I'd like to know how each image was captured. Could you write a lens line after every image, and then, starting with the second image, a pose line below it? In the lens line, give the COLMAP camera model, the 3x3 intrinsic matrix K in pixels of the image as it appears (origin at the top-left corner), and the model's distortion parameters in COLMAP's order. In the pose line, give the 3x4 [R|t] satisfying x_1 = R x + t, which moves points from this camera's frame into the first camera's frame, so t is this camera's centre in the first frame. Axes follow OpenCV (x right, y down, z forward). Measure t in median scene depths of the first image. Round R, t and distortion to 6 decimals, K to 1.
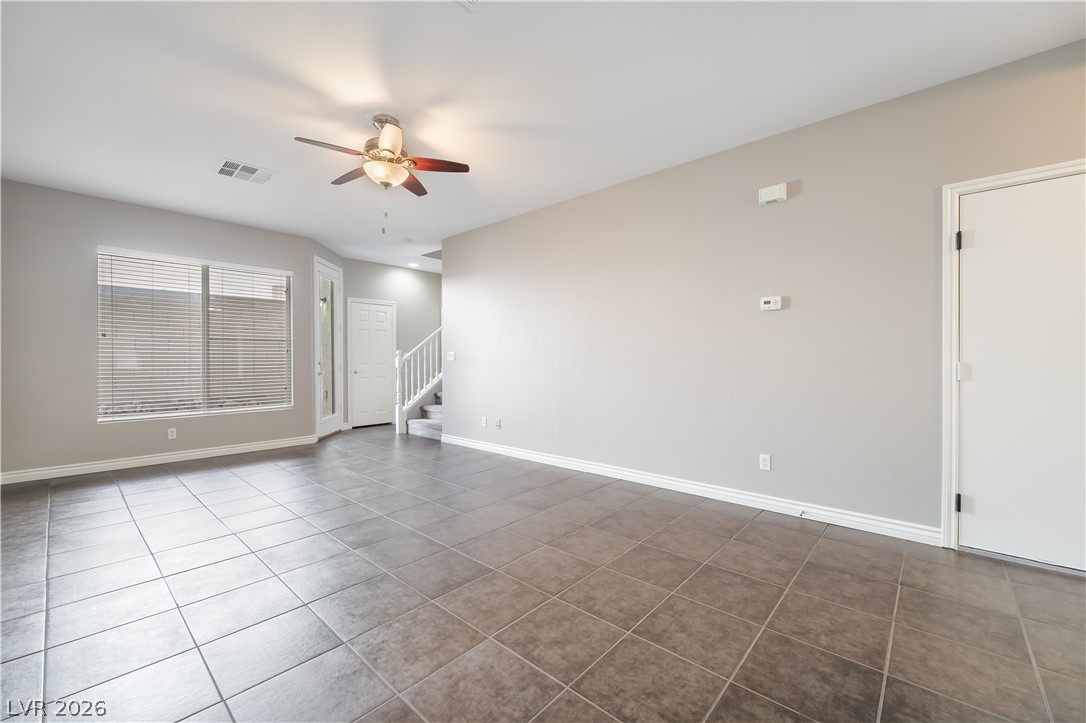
lens RADIAL K [[441.7, 0, 537.3], [0, 441.7, 360.1], [0, 0, 1]] dist [-0.000825, 0.000694]
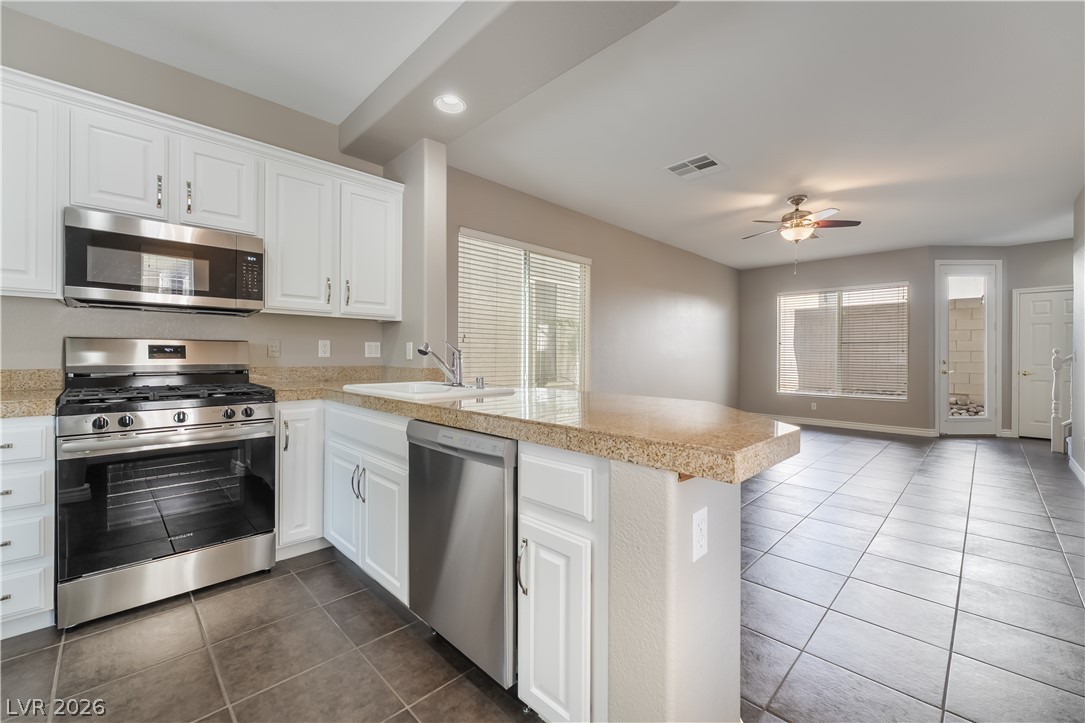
lens RADIAL K [[441.3, 0, 542.5], [0, 441.3, 356.2], [0, 0, 1]] dist [-0.000825, 0.000694]
pose [[-0.048454, 0.000081, -0.998825, 0.624757], [-0.008293, 0.999965, 0.000483, 0.000683], [0.998791, 0.008306, -0.048452, 0.113609]]
